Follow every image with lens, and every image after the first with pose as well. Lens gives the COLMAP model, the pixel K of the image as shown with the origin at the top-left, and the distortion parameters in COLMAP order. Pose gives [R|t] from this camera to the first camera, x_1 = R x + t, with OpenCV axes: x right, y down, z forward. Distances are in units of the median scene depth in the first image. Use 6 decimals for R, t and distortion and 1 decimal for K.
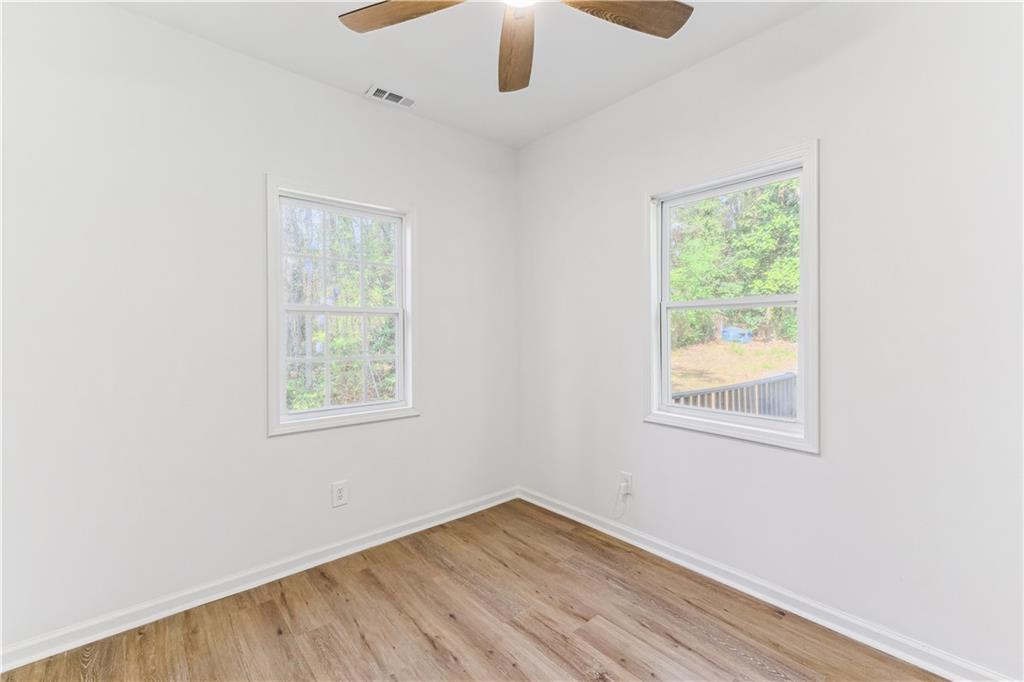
lens RADIAL K [[441.7, 0, 514.4], [0, 441.7, 337.4], [0, 0, 1]] dist [0.000240, 0.000262]
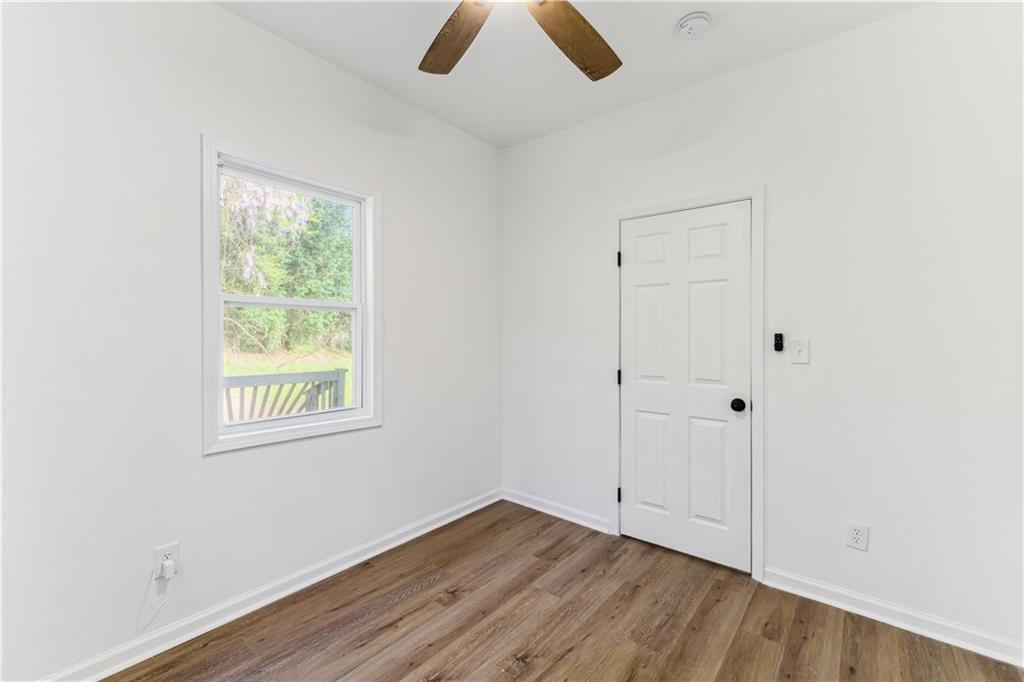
lens RADIAL K [[441.7, 0, 513.8], [0, 441.7, 337.0], [0, 0, 1]] dist [0.000240, 0.000262]
pose [[-0.196318, -0.006156, 0.980521, -0.659154], [0.002192, 0.999975, 0.006717, -0.009923], [-0.980538, 0.003468, -0.196299, 0.827519]]
